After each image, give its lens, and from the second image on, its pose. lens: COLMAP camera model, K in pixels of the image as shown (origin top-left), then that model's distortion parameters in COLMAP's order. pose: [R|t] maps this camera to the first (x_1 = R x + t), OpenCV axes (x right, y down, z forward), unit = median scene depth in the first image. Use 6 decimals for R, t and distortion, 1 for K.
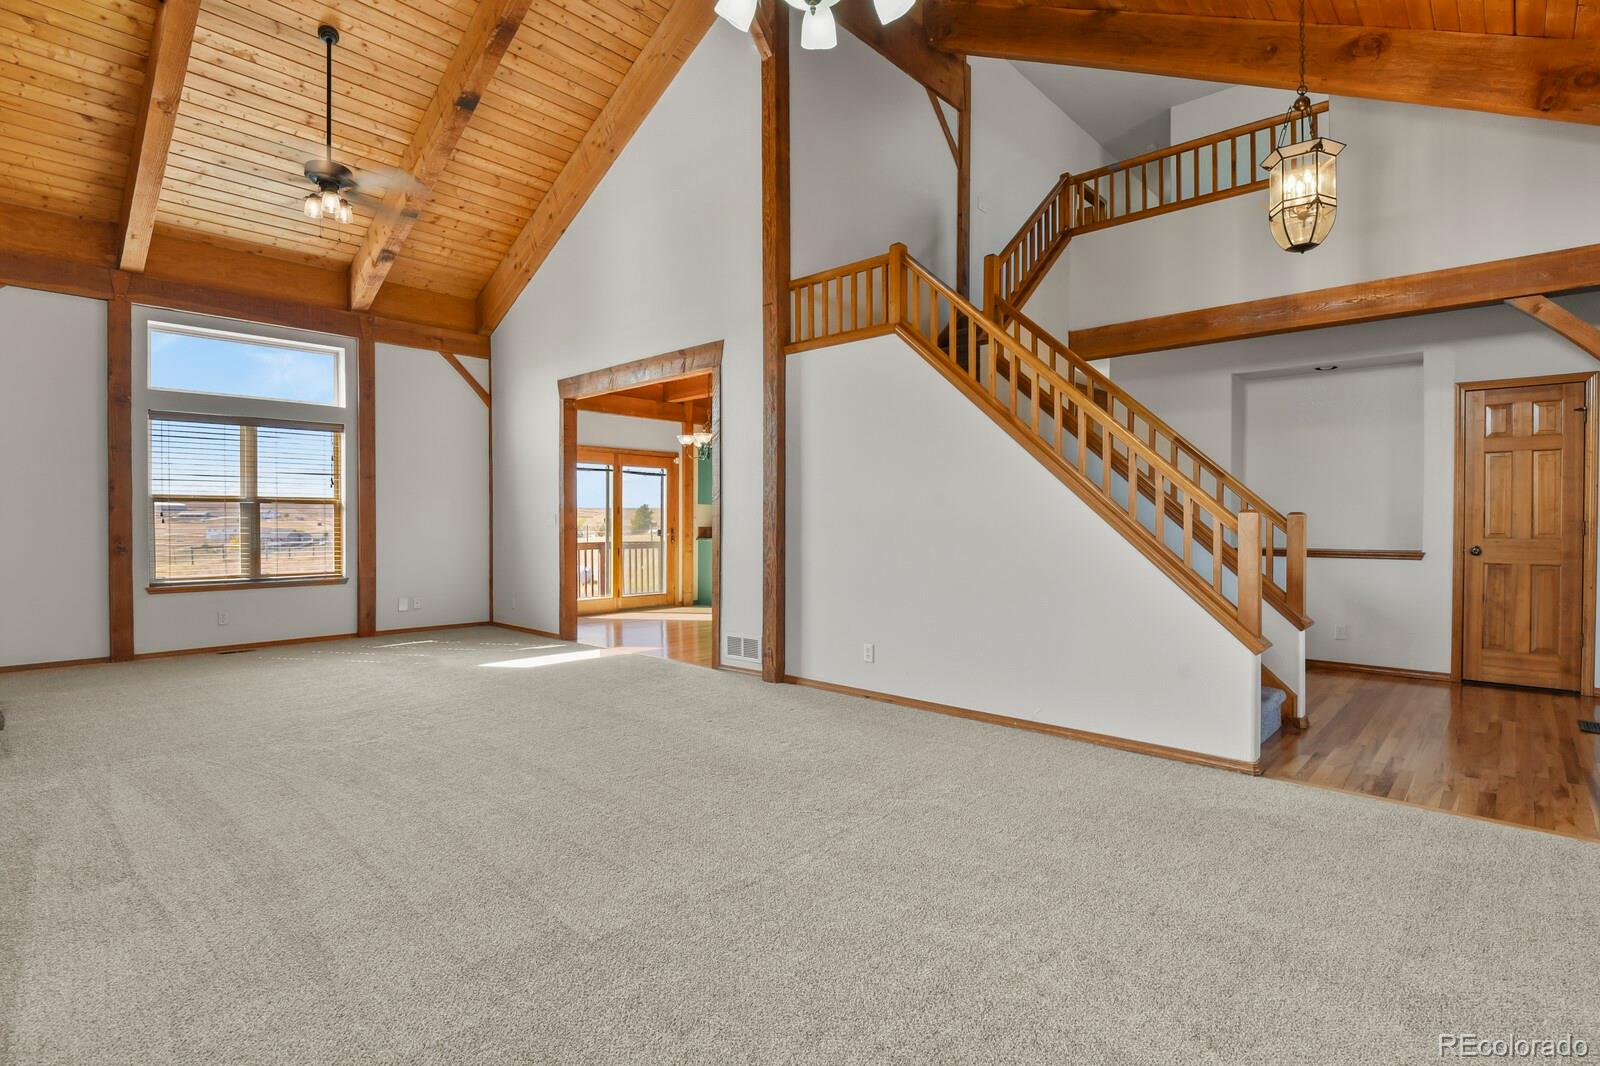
lens RADIAL K [[785.6, 0, 806.2], [0, 785.6, 527.9], [0, 0, 1]] dist [0.000140, -0.011434]
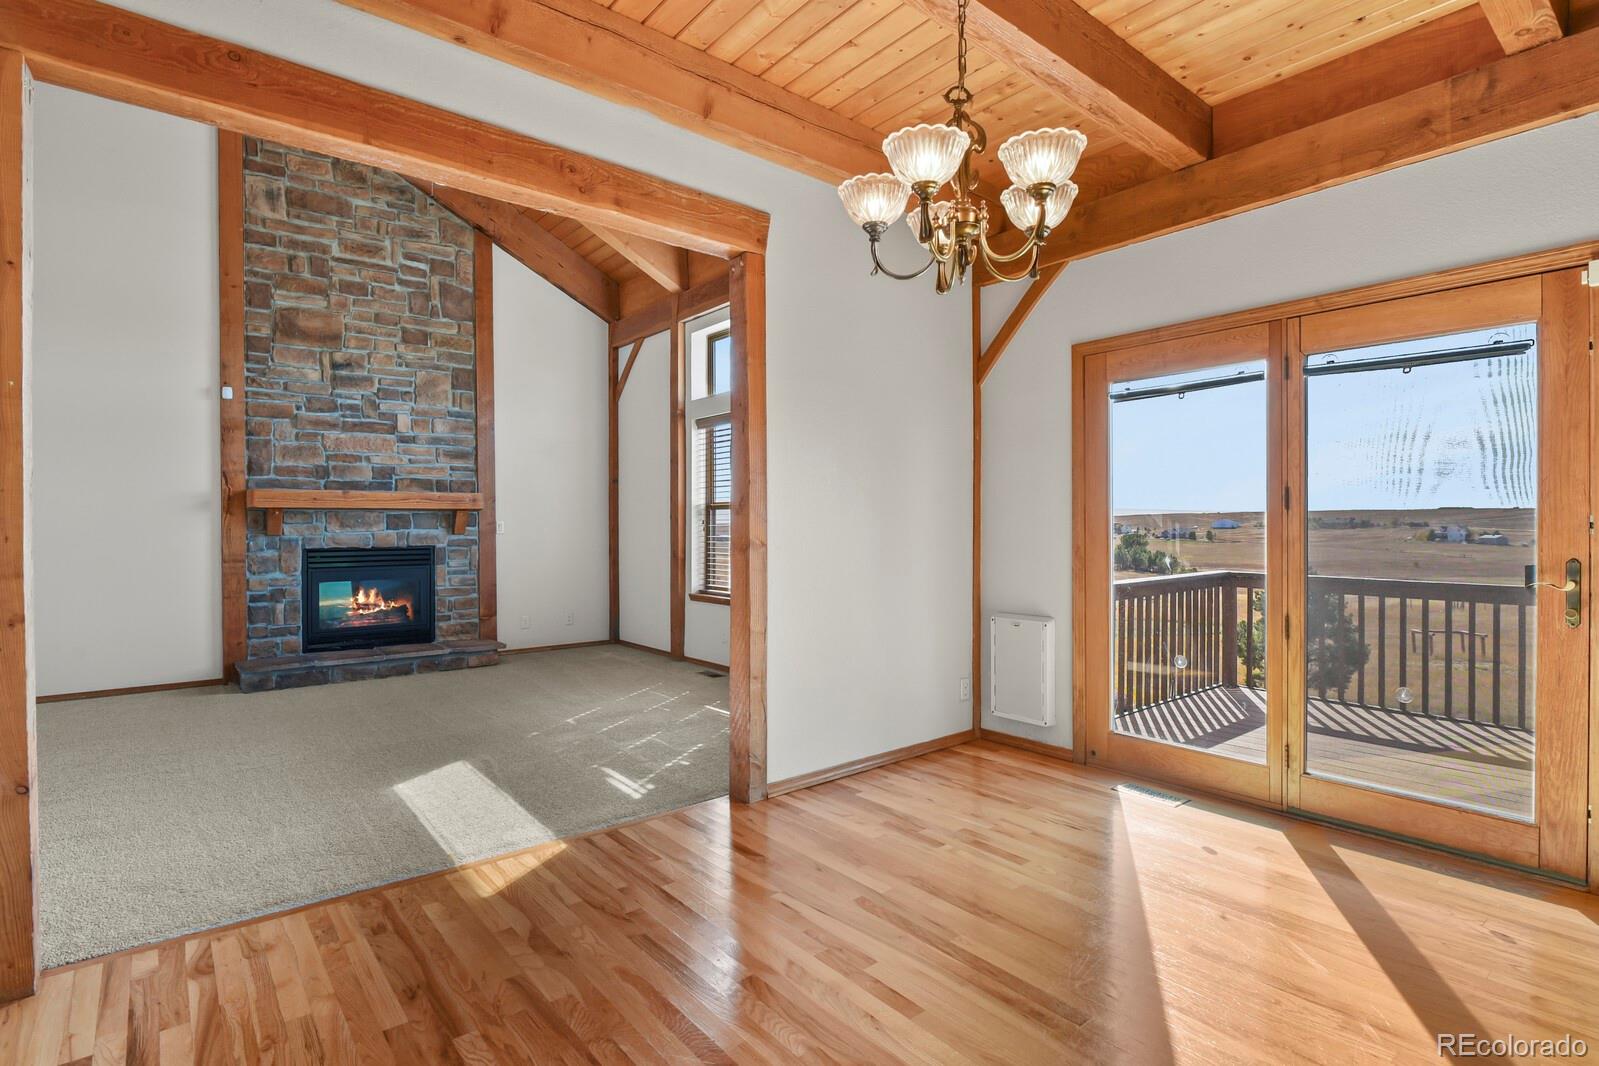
lens RADIAL K [[779.4, 0, 798.7], [0, 779.4, 529.7], [0, 0, 1]] dist [-0.006694, -0.010860]
pose [[-0.156683, 0.005395, -0.987634, 0.128913], [-0.003908, 0.999974, 0.006083, -0.012661], [0.987641, 0.004813, -0.156658, 1.161964]]
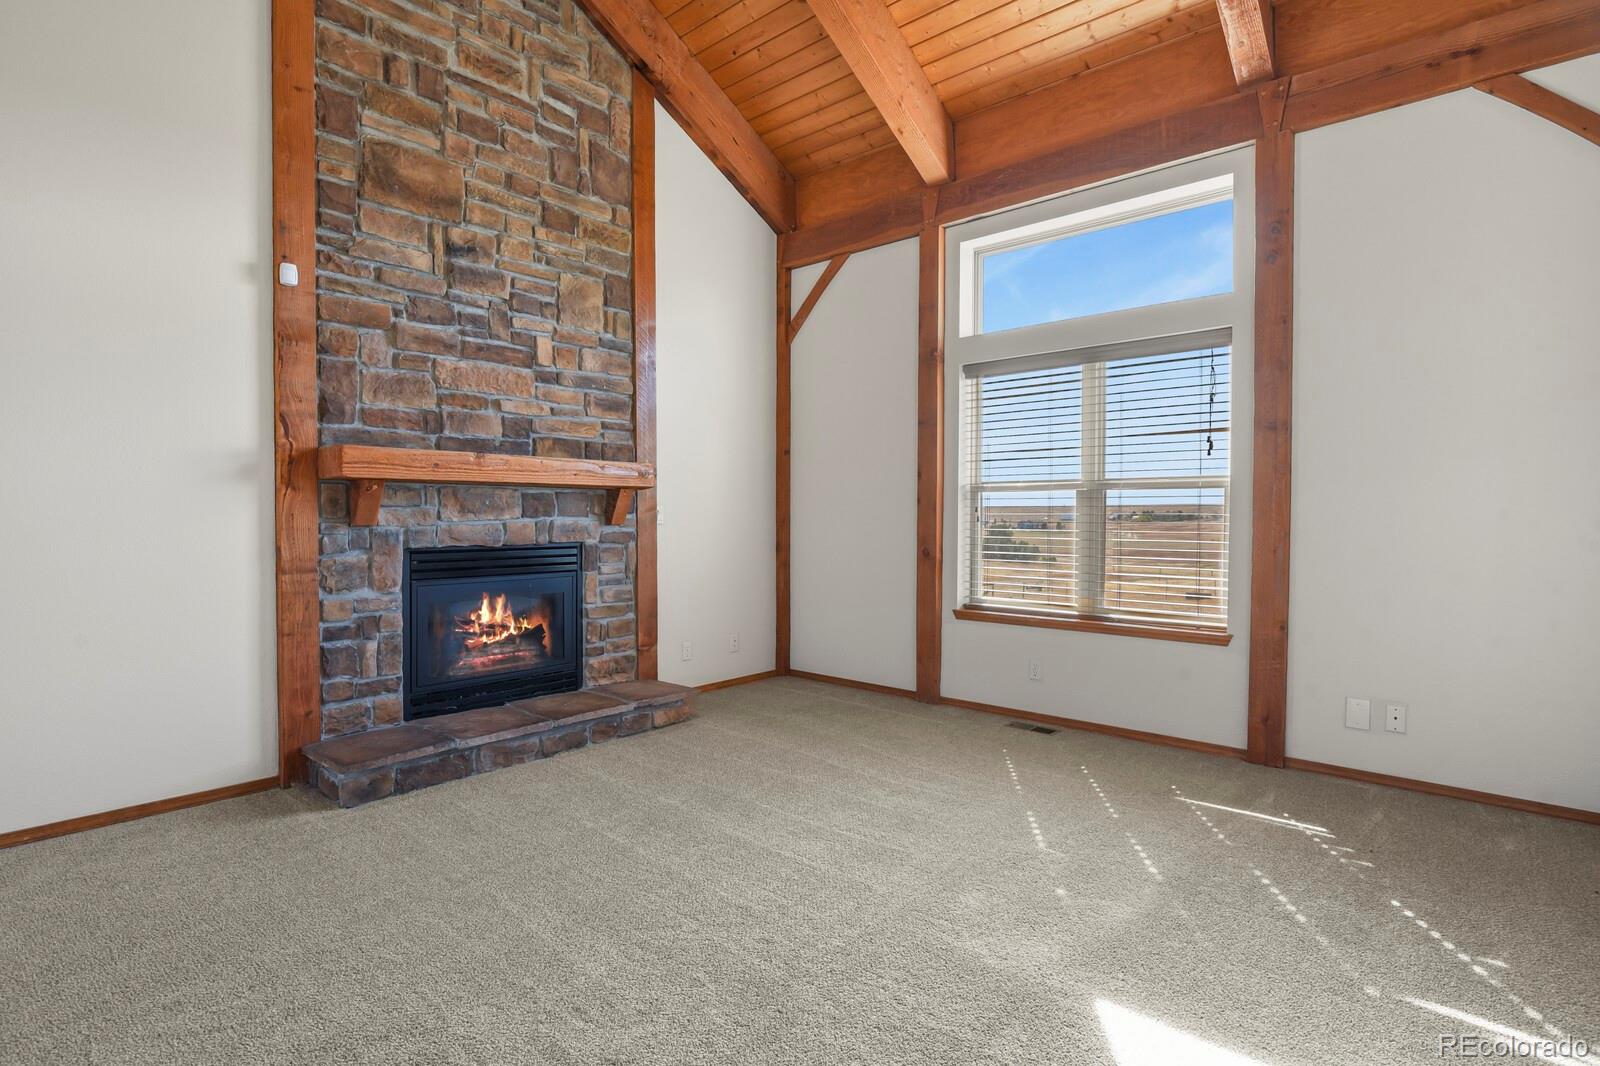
lens RADIAL K [[785.6, 0, 806.2], [0, 785.6, 527.9], [0, 0, 1]] dist [0.000140, -0.011434]
pose [[0.017633, 0.016429, -0.999710, -0.097726], [-0.010731, 0.999811, 0.016241, -0.009288], [0.999787, 0.010442, 0.017806, 0.757871]]
